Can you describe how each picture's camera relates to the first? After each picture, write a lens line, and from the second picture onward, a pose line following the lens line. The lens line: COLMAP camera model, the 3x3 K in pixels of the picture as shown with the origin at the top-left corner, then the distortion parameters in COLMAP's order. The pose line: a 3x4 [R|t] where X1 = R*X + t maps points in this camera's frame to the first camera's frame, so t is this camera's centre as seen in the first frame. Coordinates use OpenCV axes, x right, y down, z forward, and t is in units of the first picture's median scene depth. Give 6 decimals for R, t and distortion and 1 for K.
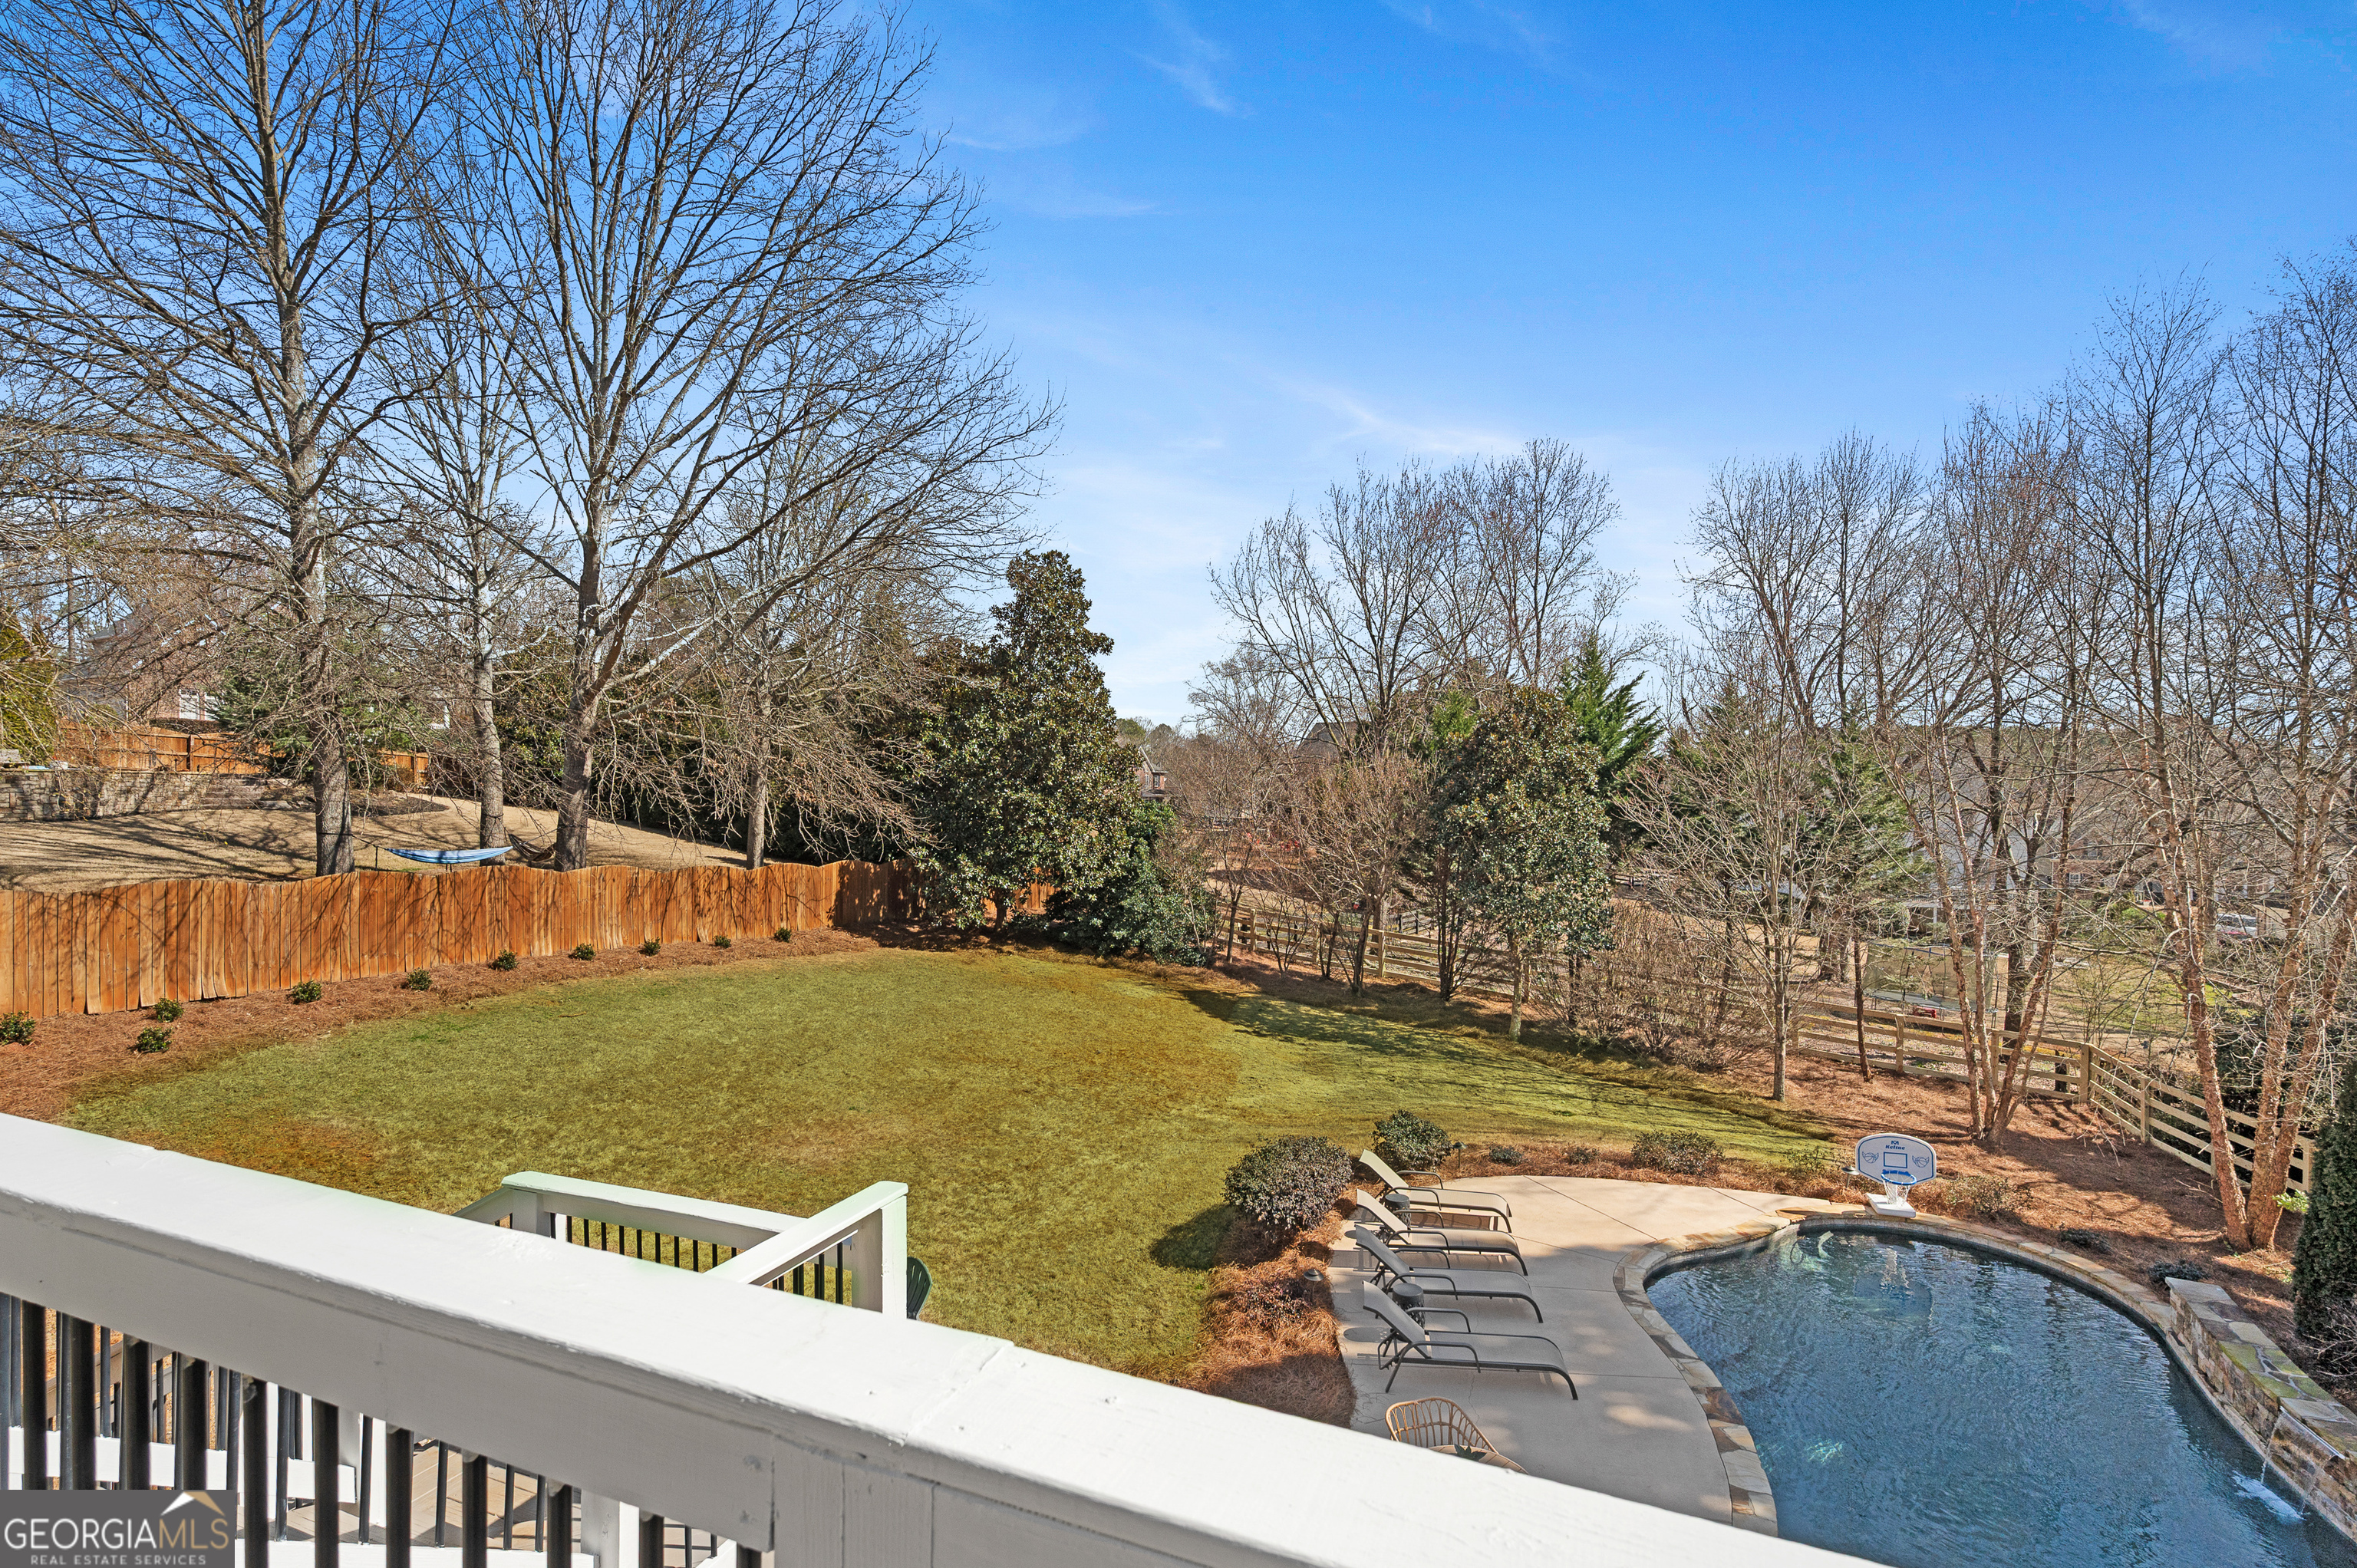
lens RADIAL K [[1079.7, 0, 1168.1], [0, 1079.7, 810.3], [0, 0, 1]] dist [0.001211, -0.000138]
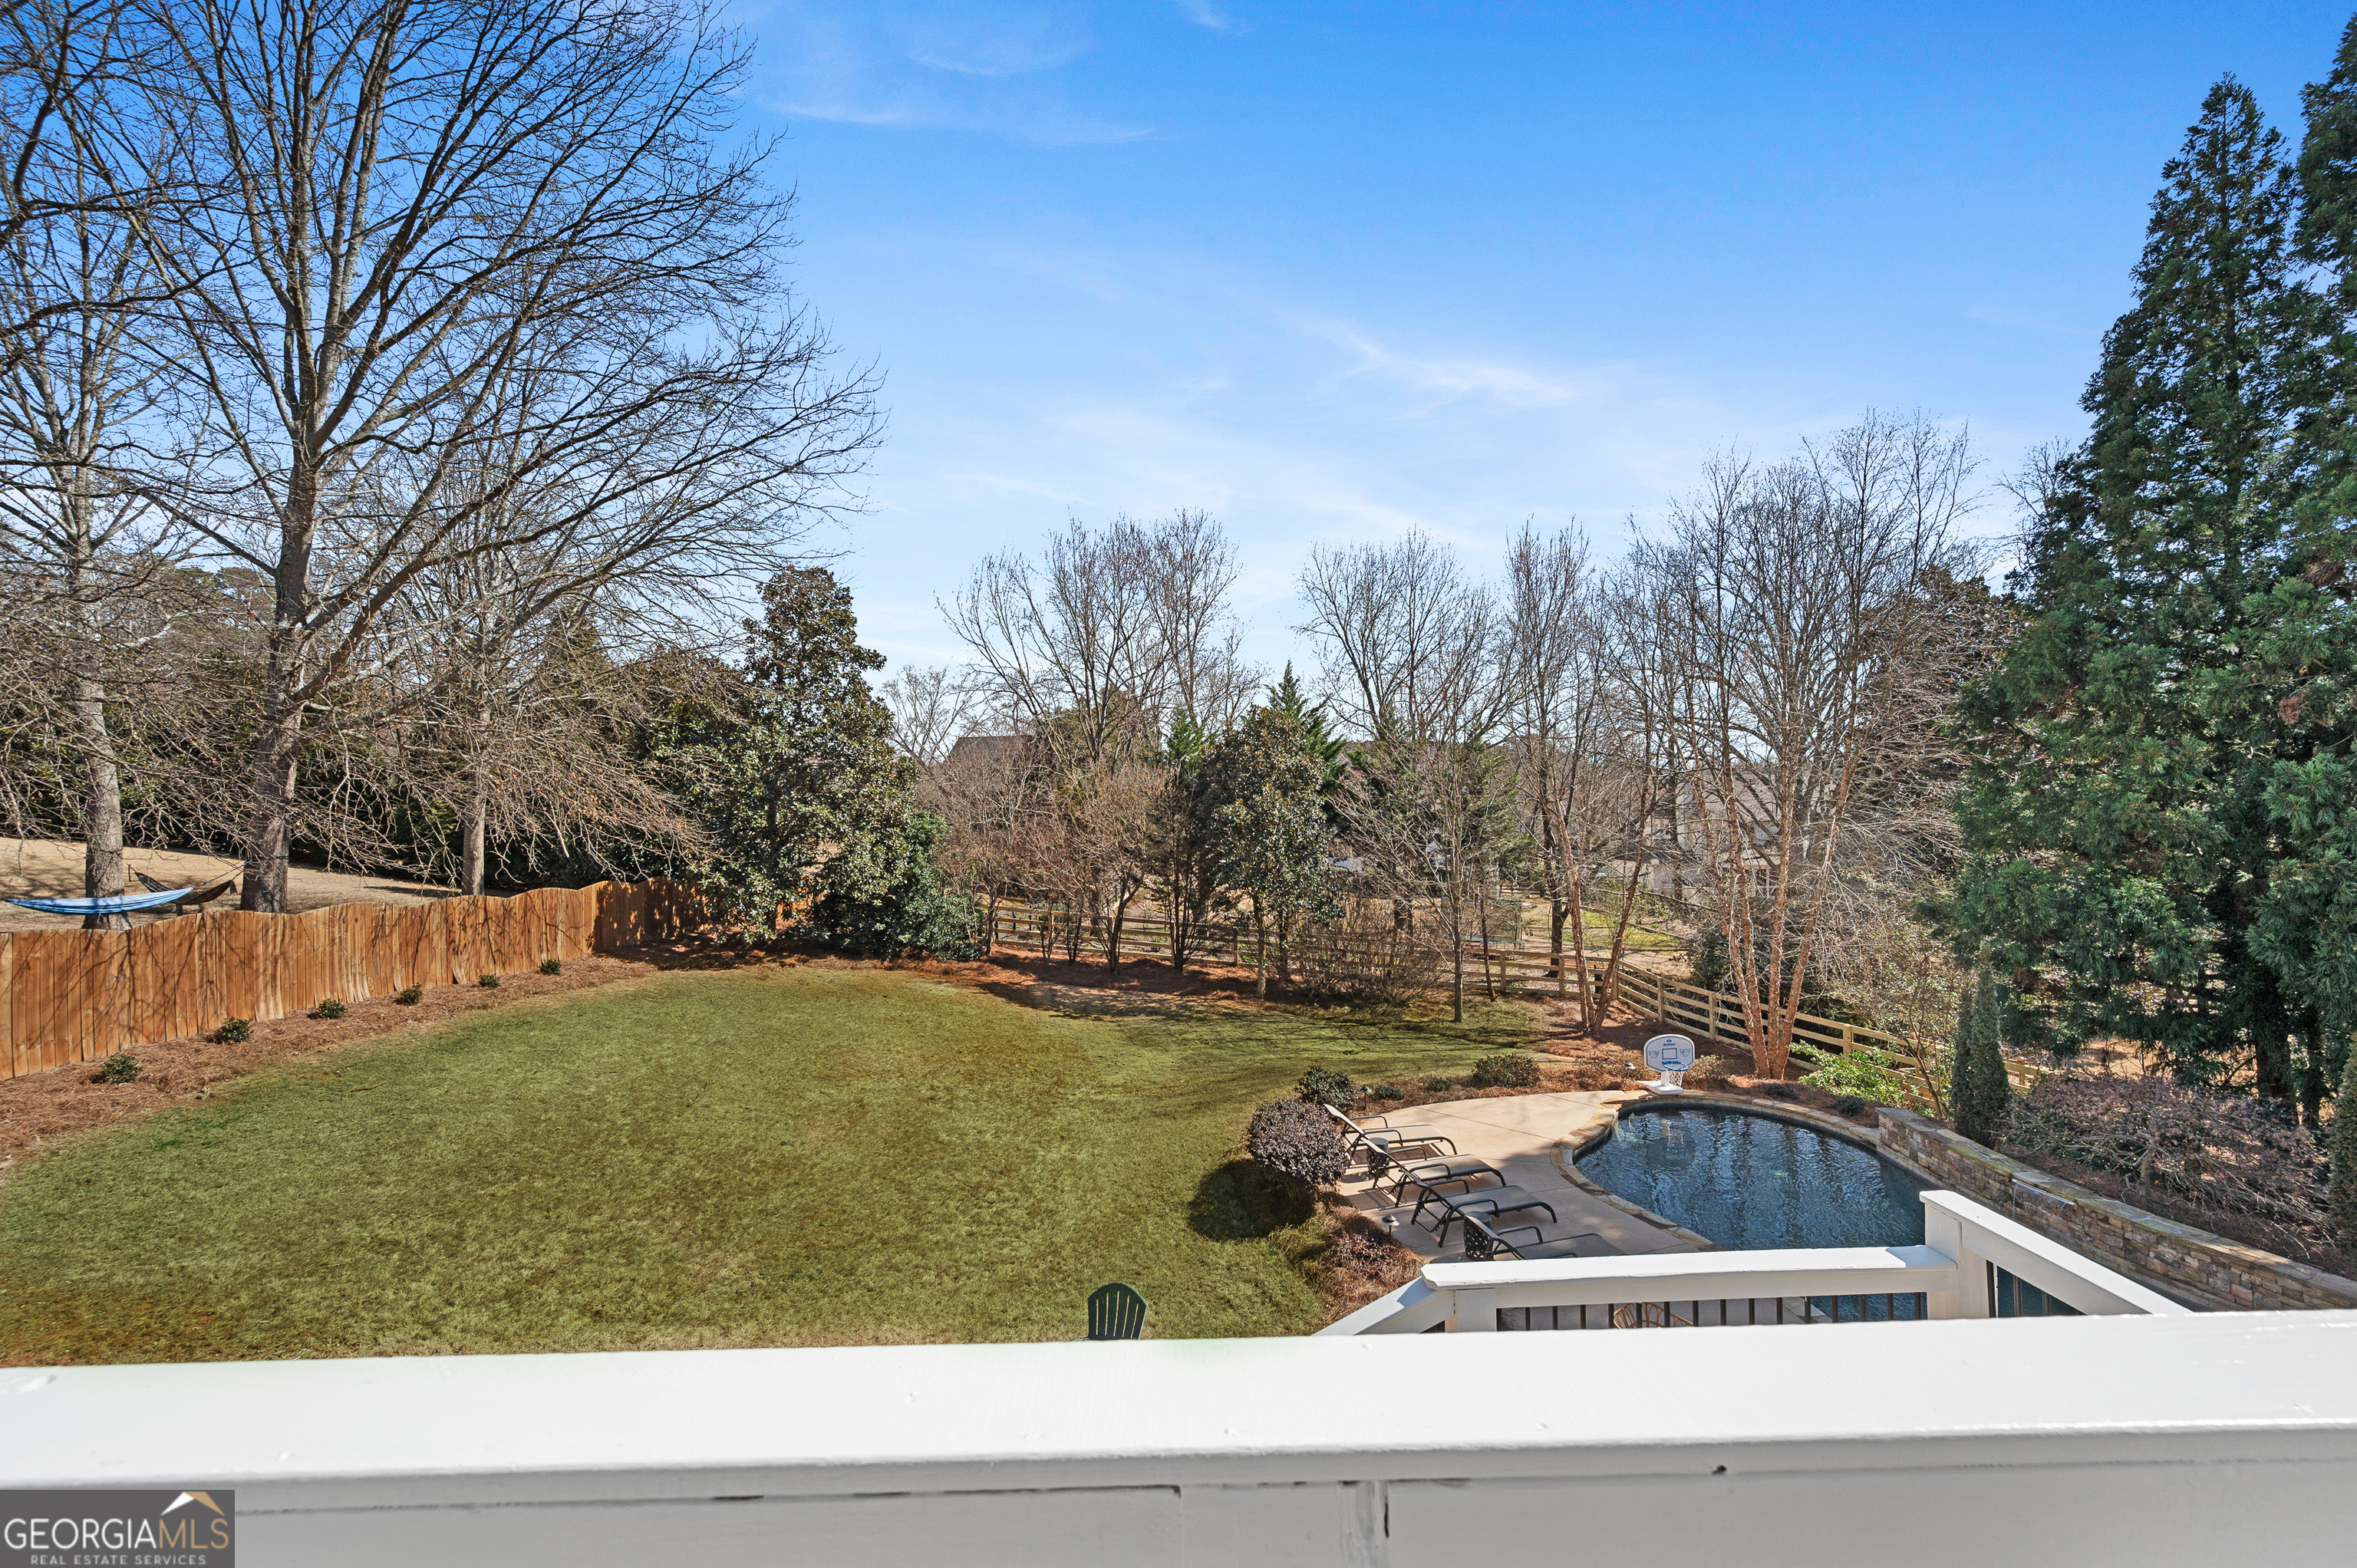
lens RADIAL K [[932.8, 0, 1188.6], [0, 932.8, 796.3], [0, 0, 1]] dist [-0.000341, 0.000255]
pose [[0.921819, -0.022354, 0.386975, -0.171545], [0.029490, 0.999487, -0.012514, -0.003066], [-0.386497, 0.022948, 0.922005, 0.068514]]
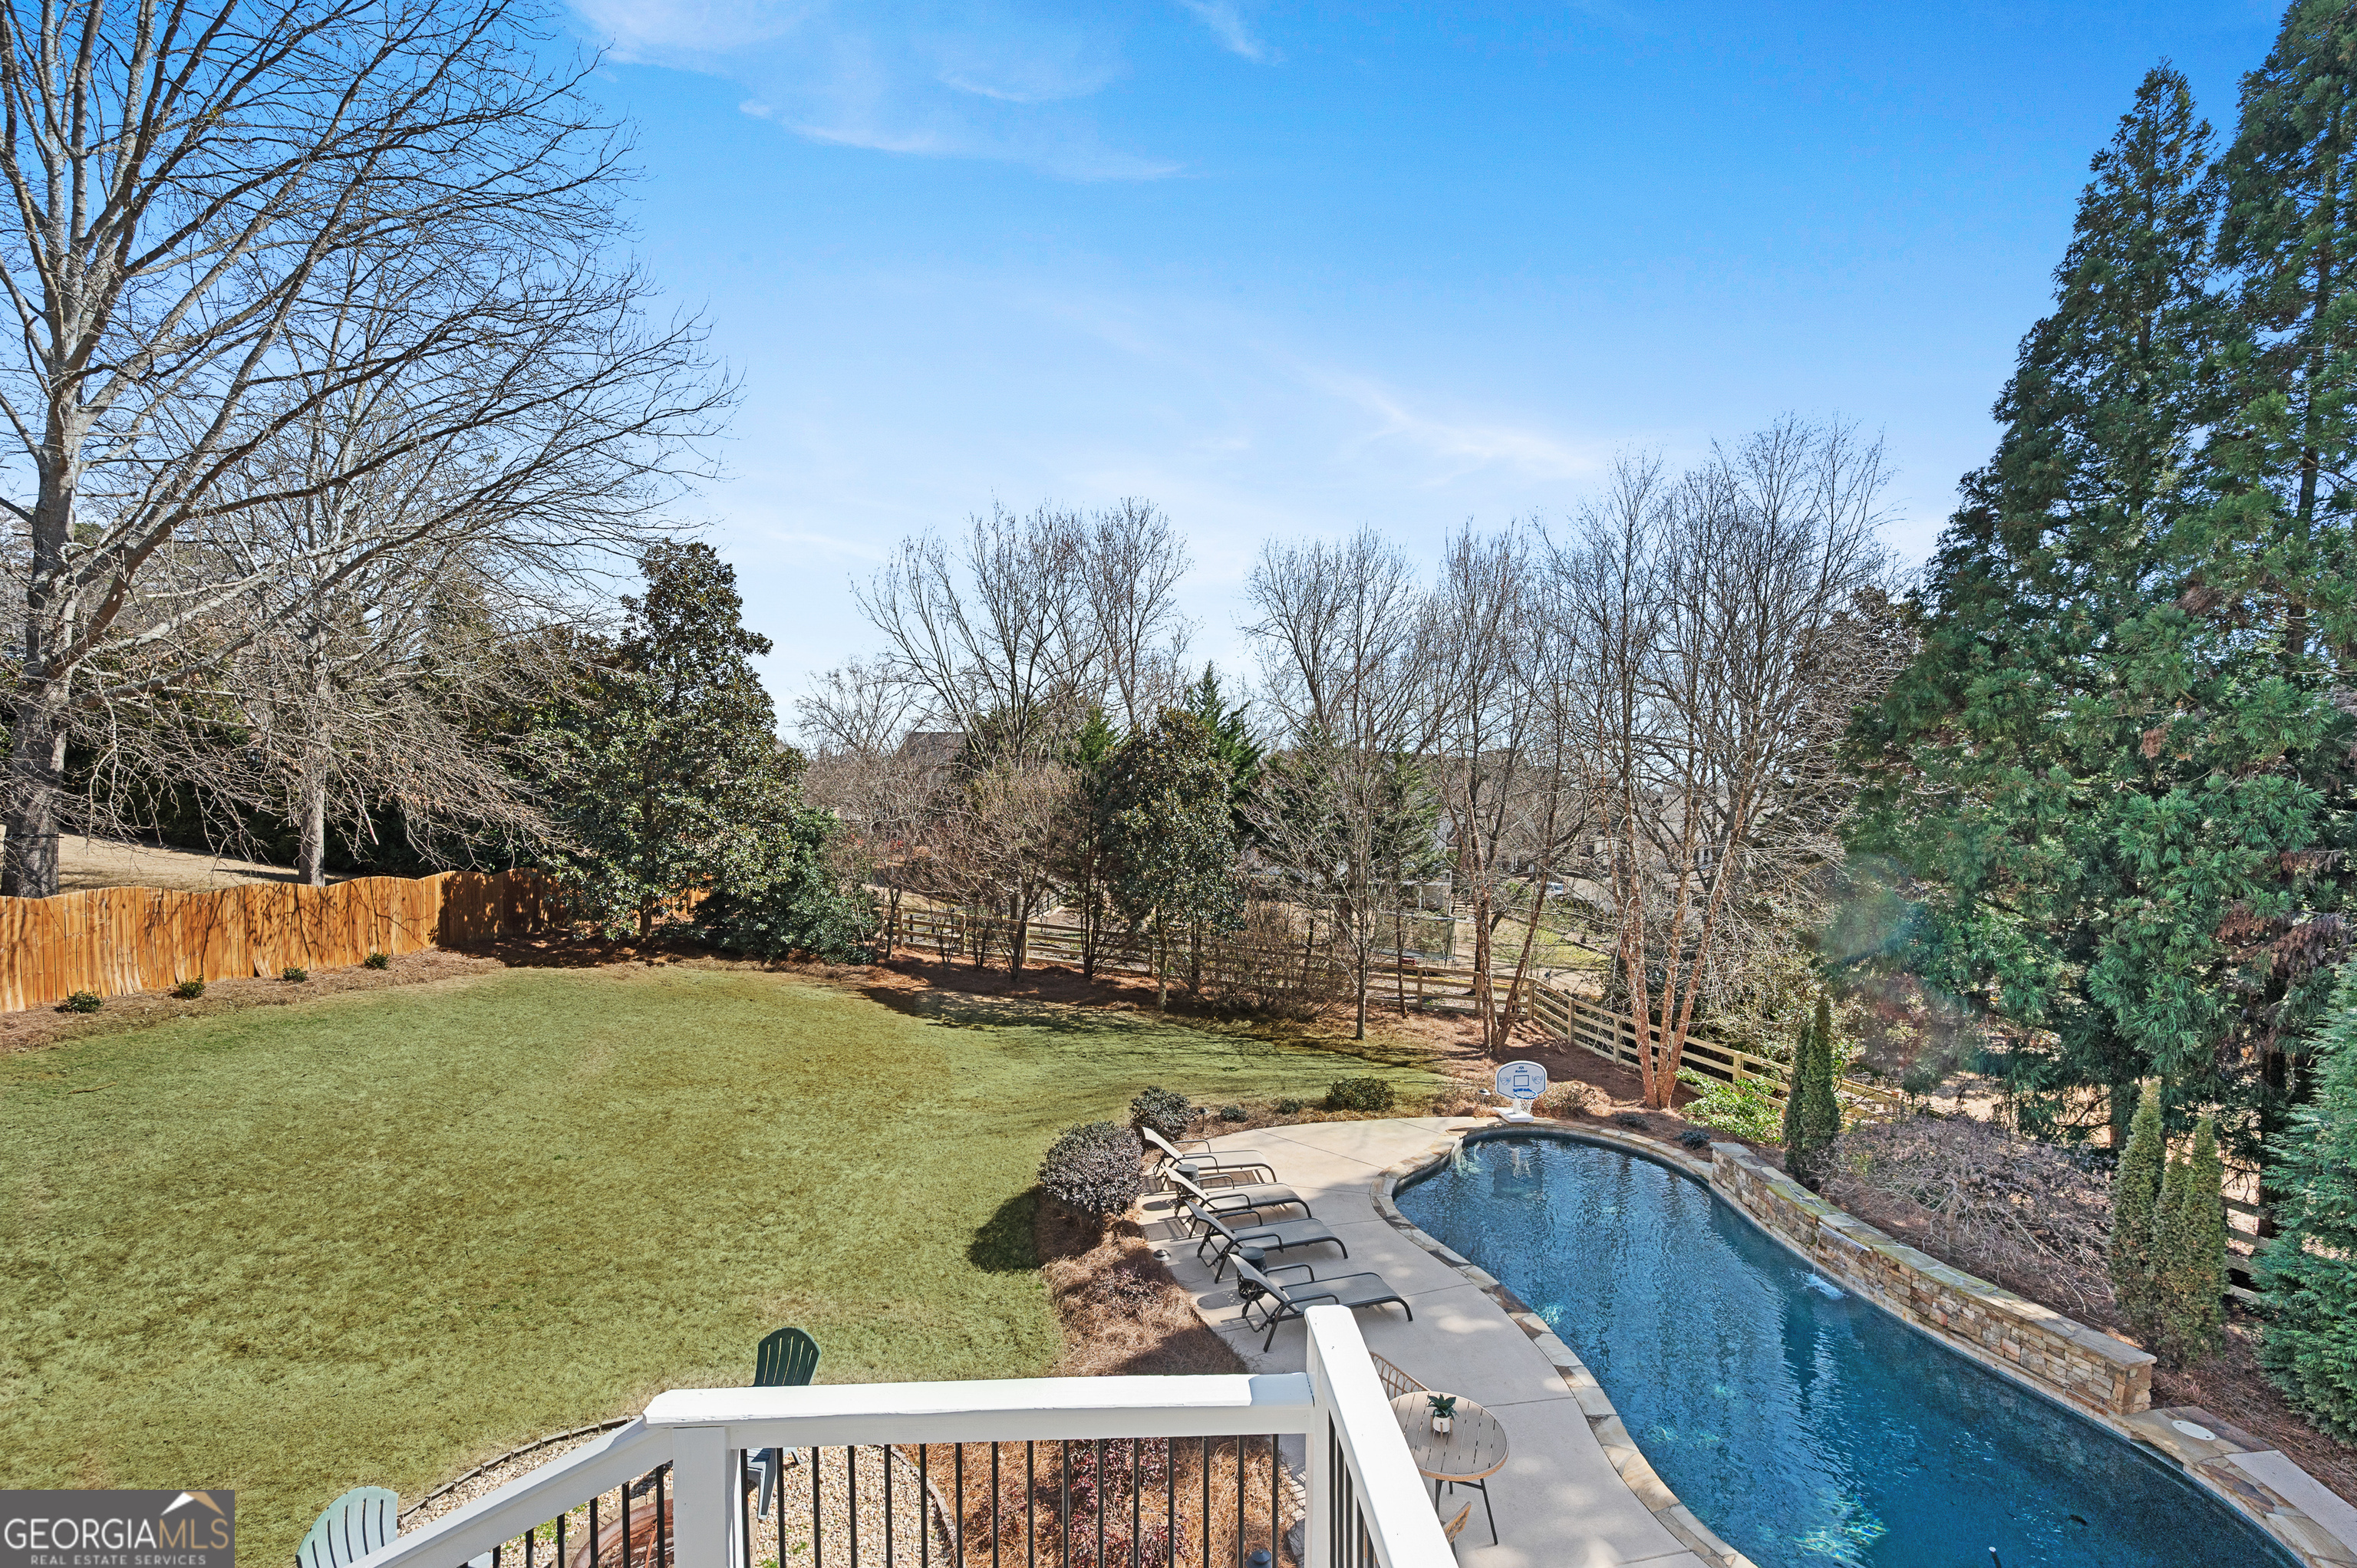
lens RADIAL K [[950.7, 0, 1184.3], [0, 950.7, 848.3], [0, 0, 1]] dist [-0.000194, -0.000015]
pose [[0.910363, -0.015265, 0.413528, -0.090571], [-0.000445, 0.999283, 0.037869, -0.002402], [-0.413810, -0.034658, 0.909703, 0.060922]]
